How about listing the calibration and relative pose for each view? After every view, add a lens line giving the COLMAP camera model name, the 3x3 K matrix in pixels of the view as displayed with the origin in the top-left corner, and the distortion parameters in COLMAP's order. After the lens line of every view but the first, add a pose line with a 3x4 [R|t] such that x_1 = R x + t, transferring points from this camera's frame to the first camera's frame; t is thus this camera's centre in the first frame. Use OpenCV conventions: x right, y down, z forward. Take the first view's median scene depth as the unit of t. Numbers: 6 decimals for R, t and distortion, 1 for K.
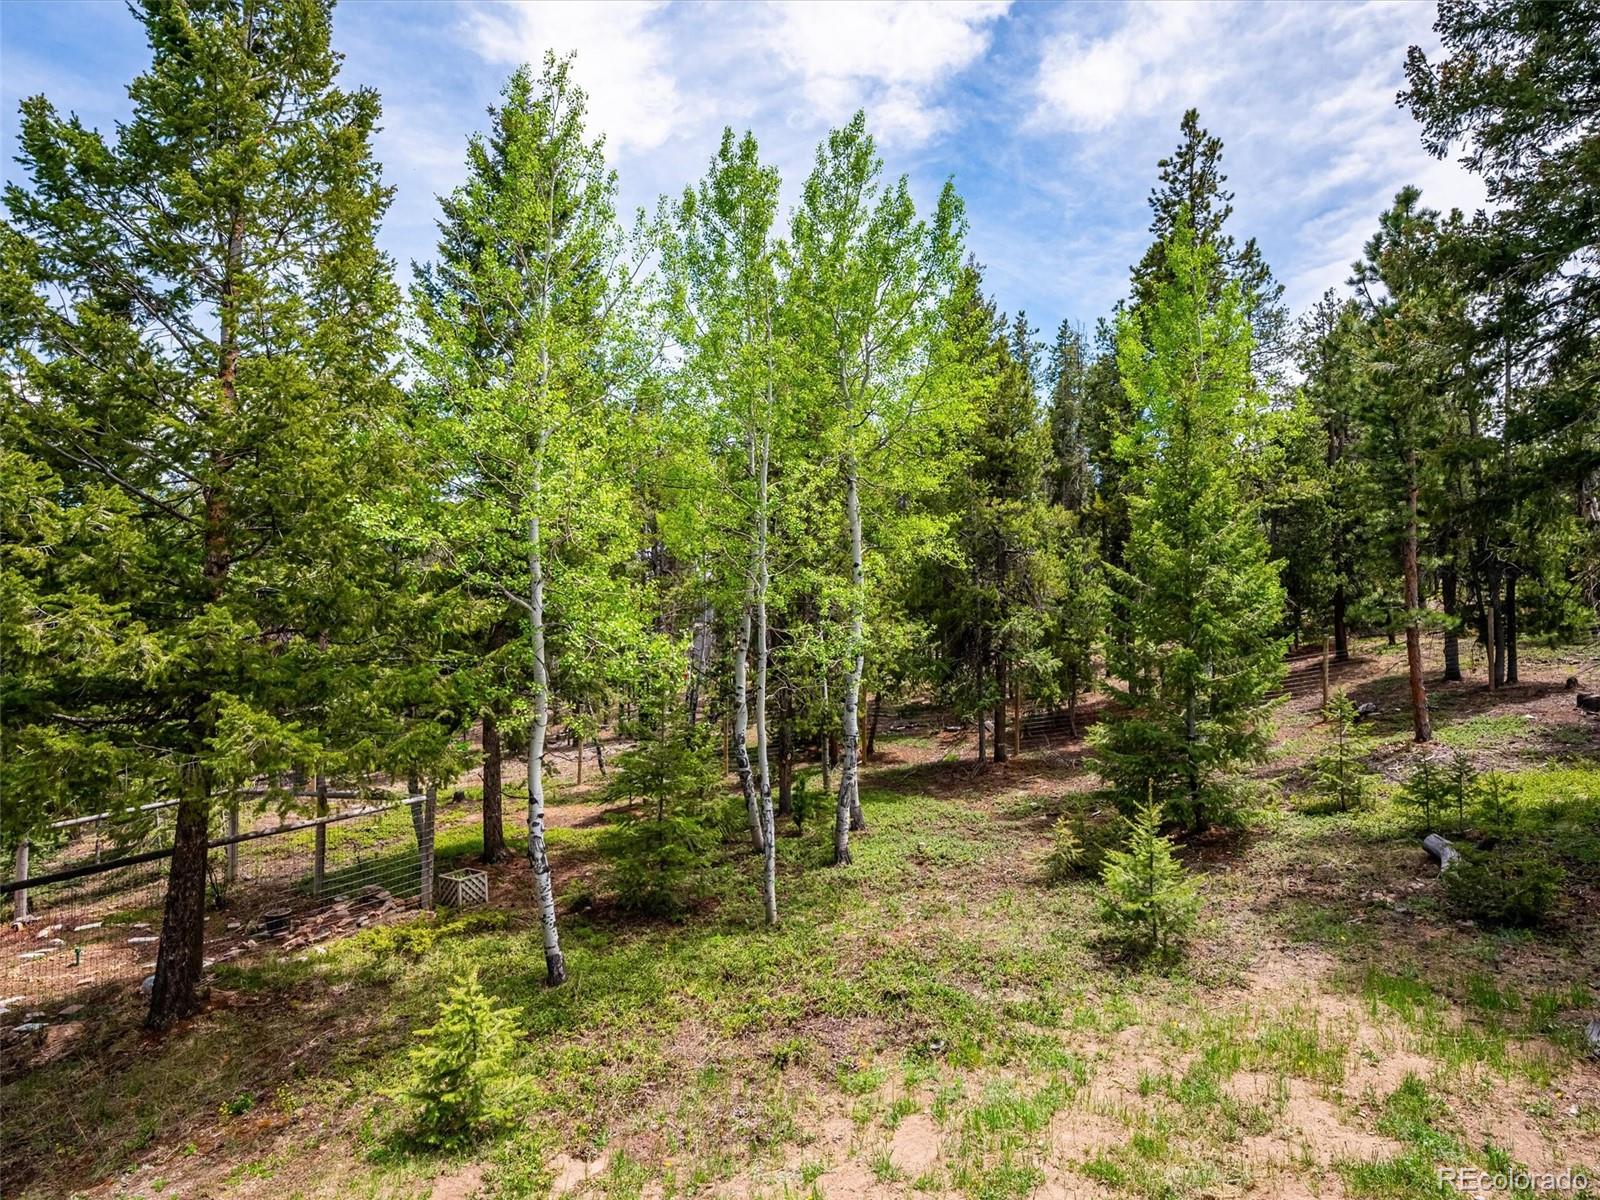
lens RADIAL K [[945.4, 0, 800.0], [0, 945.4, 600.0], [0, 0, 1]] dist [-0.003394, -0.003316]
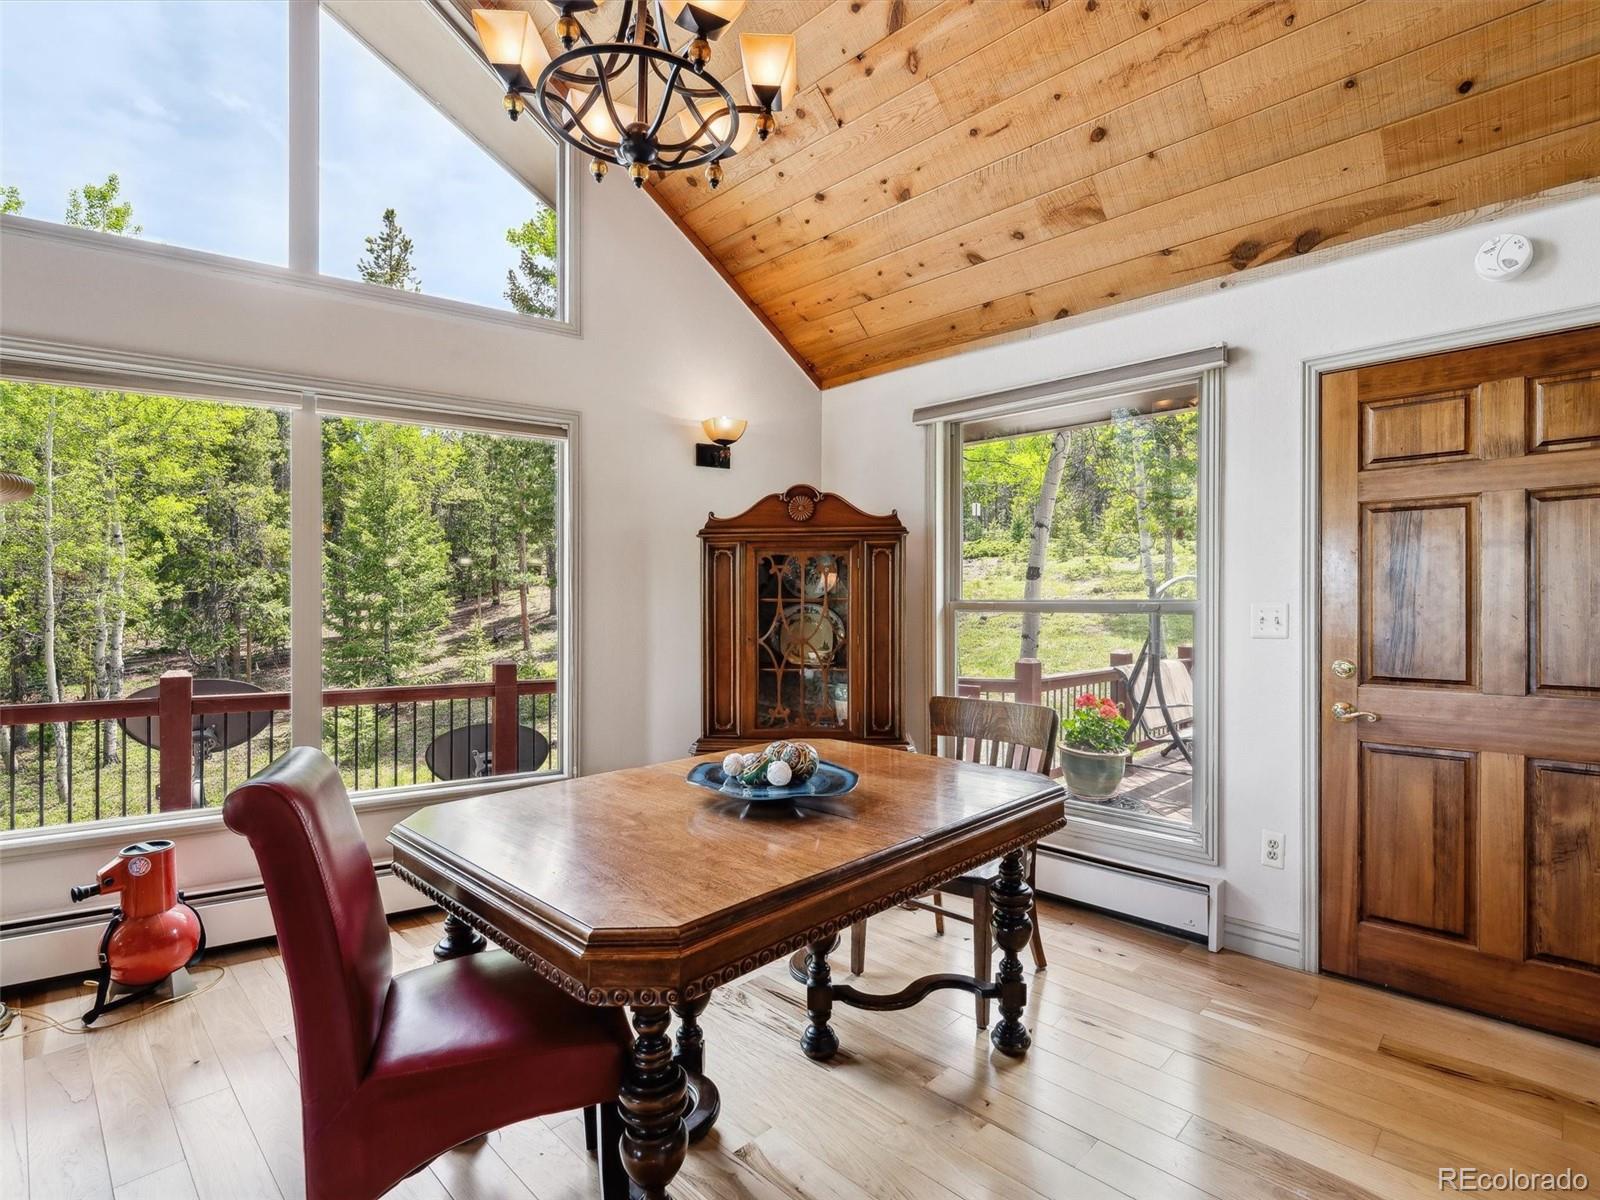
lens RADIAL K [[840.2, 0, 800.0], [0, 840.2, 600.0], [0, 0, 1]] dist [0.001290, 0.000204]
pose [[0.669235, -0.019496, 0.742795, -0.171068], [-0.021114, 0.998753, 0.045236, -0.022780], [-0.742751, -0.045957, 0.667989, -0.457328]]
